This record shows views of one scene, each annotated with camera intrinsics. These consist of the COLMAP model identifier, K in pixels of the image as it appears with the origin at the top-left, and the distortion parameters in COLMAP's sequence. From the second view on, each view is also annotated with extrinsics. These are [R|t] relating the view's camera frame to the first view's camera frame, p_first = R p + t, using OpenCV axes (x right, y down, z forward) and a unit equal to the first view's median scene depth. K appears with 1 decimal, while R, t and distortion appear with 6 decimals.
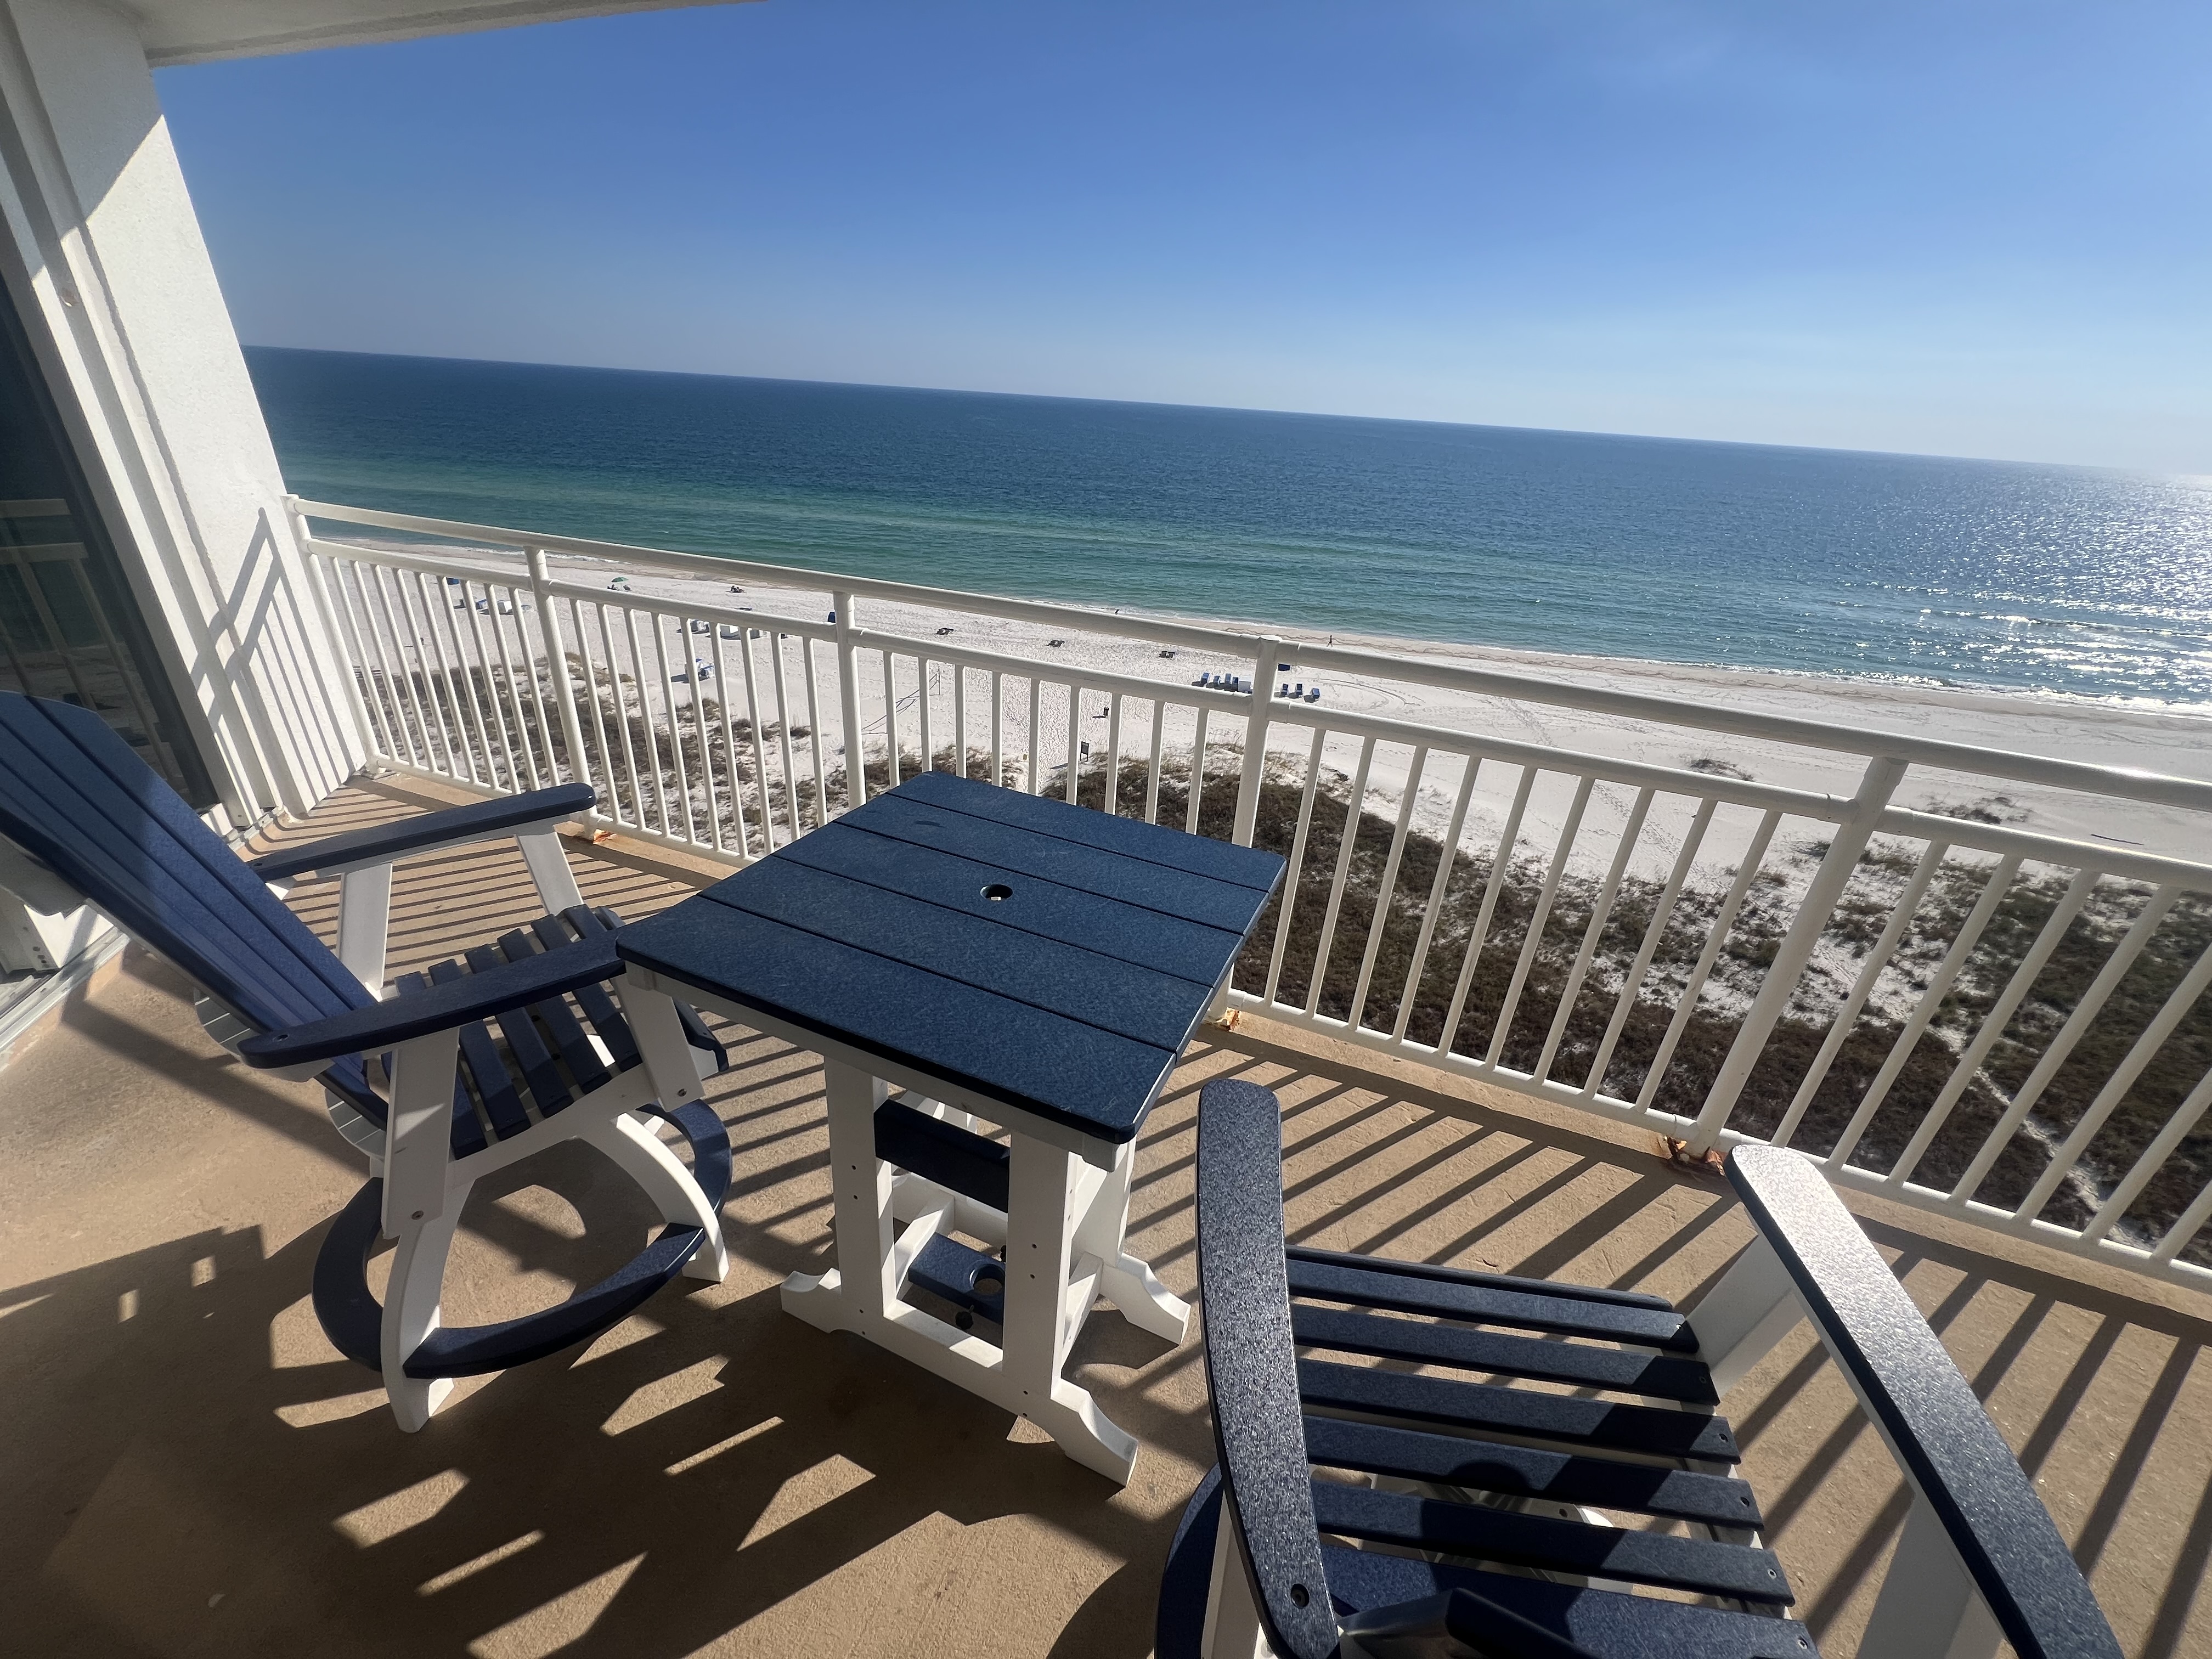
lens RADIAL K [[876.1, 0, 1106.0], [0, 876.1, 829.5], [0, 0, 1]] dist [0.000048, -0.000140]
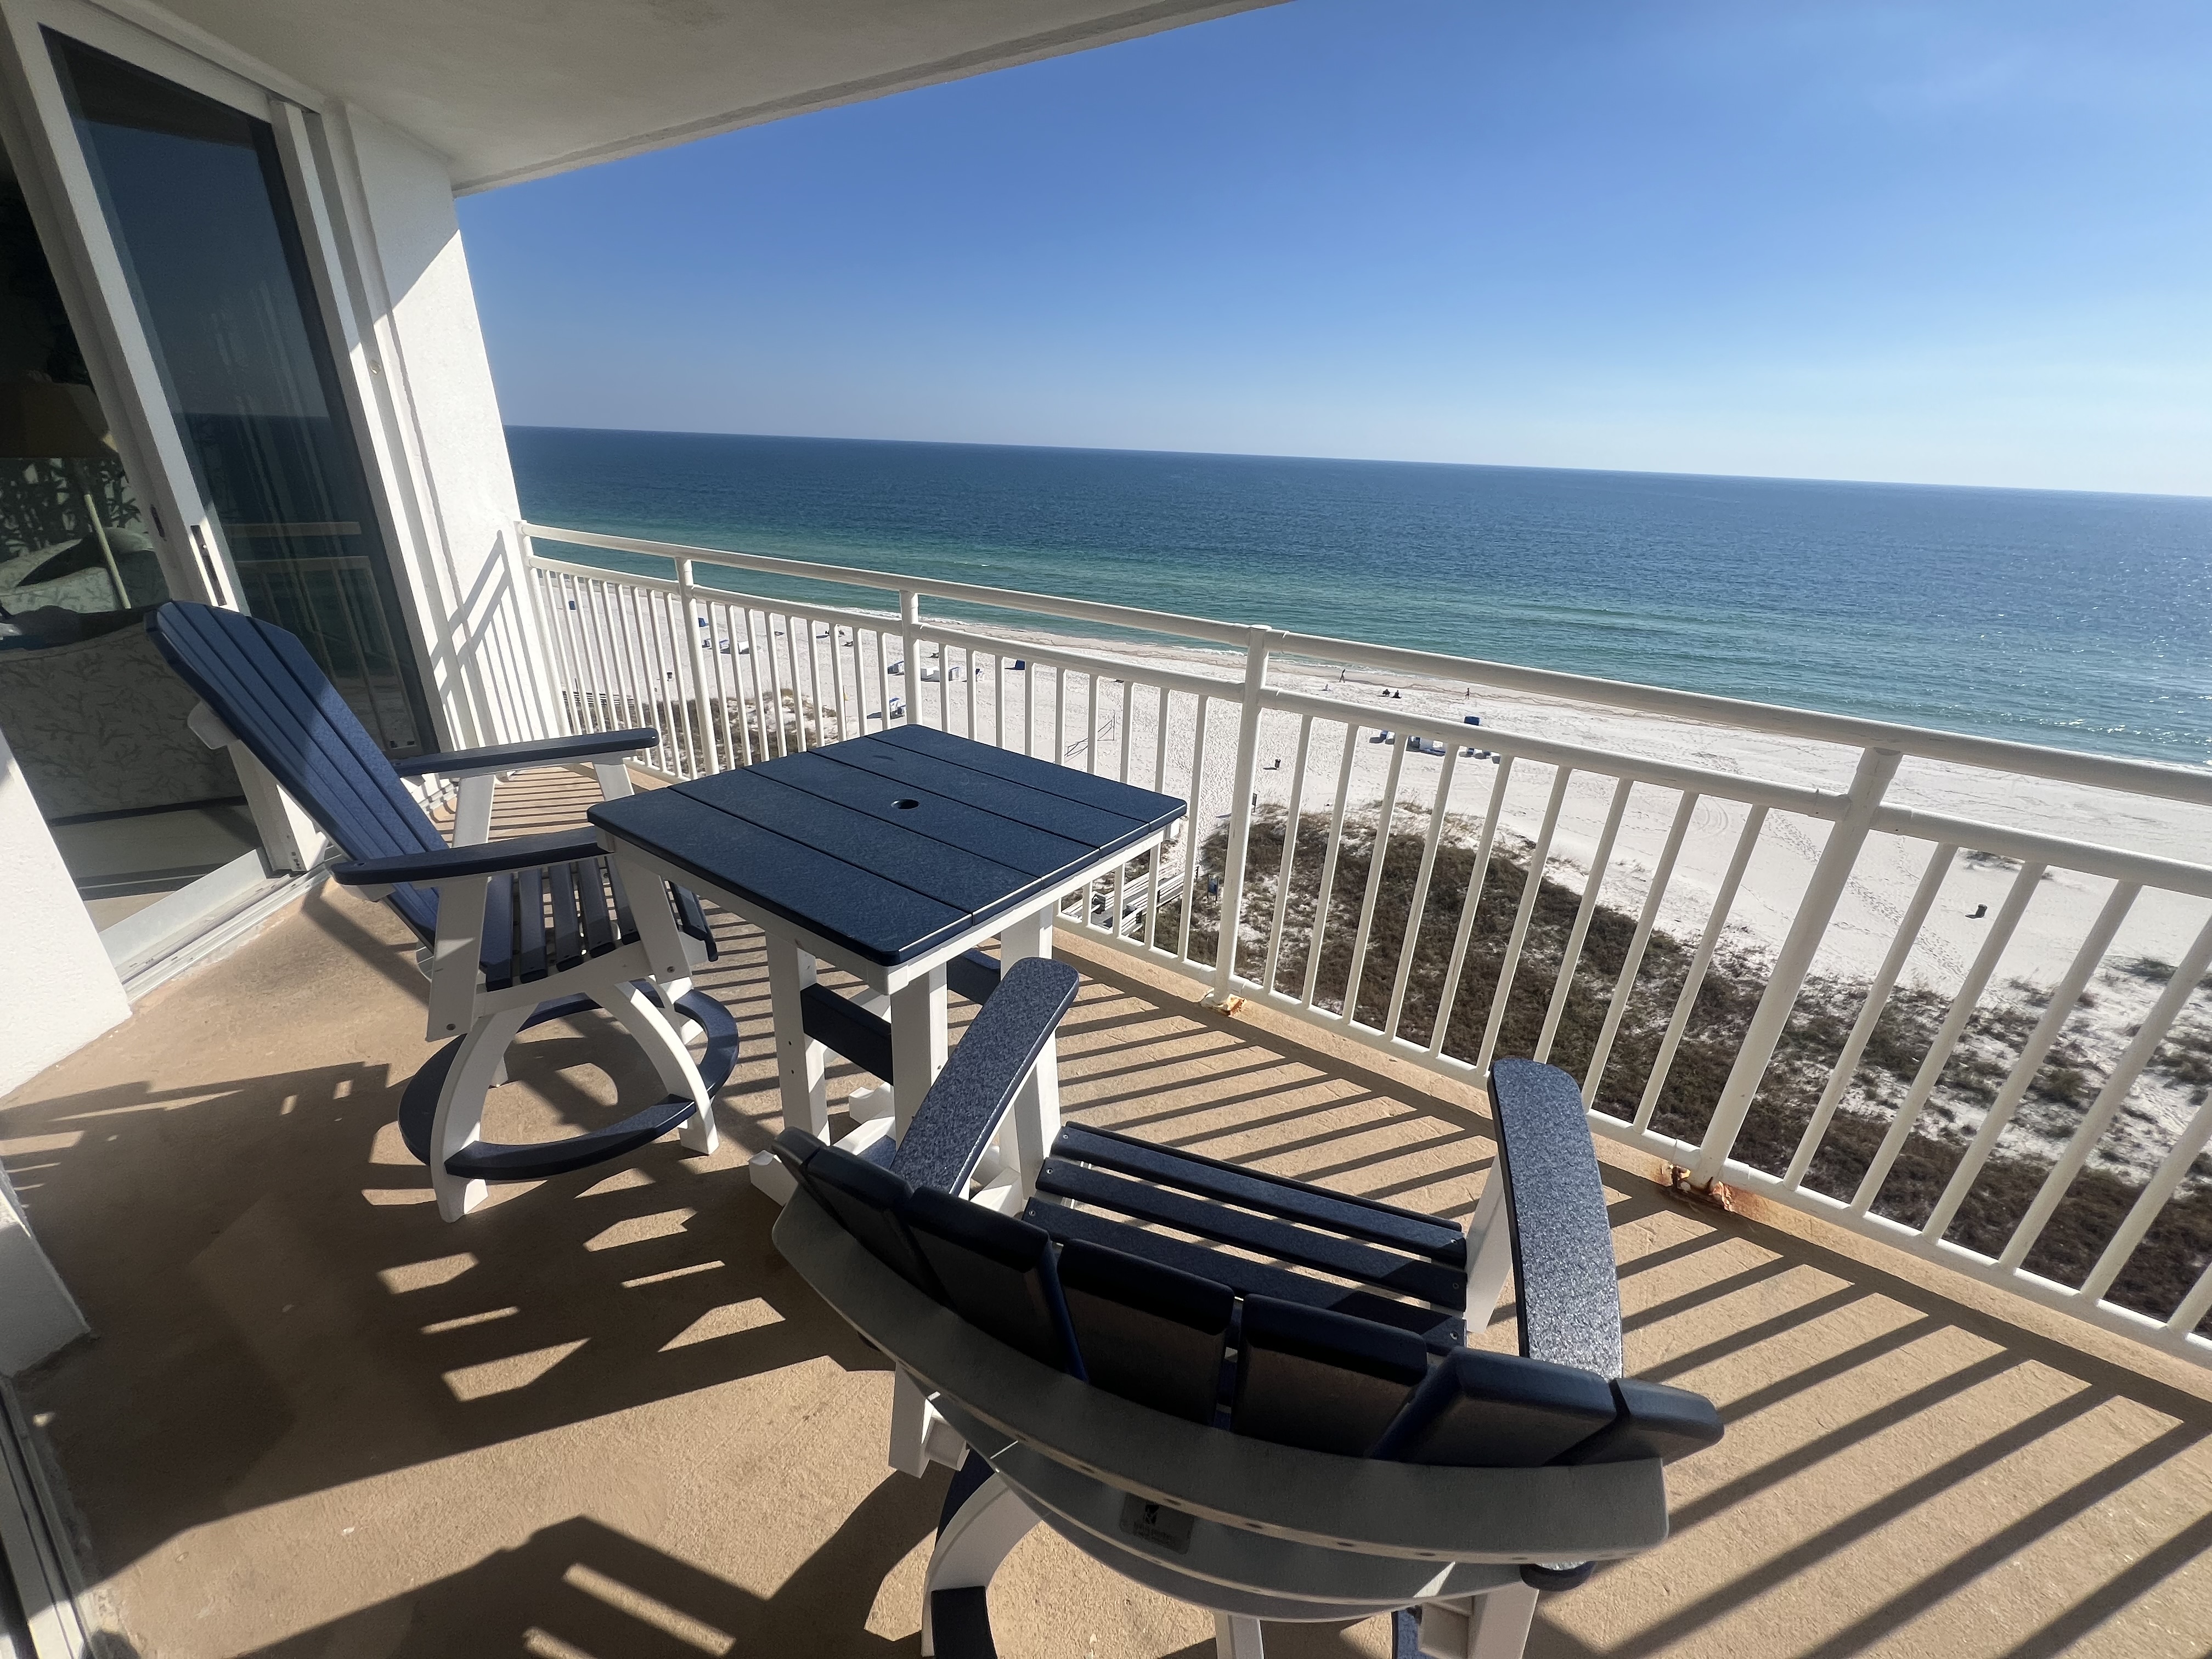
lens RADIAL K [[876.1, 0, 1106.0], [0, 876.1, 829.5], [0, 0, 1]] dist [0.000048, -0.000140]
pose [[0.979931, 0.059284, -0.190316, 0.164330], [-0.069749, 0.996372, -0.048766, 0.065661], [0.186735, 0.061062, 0.980511, -0.039486]]
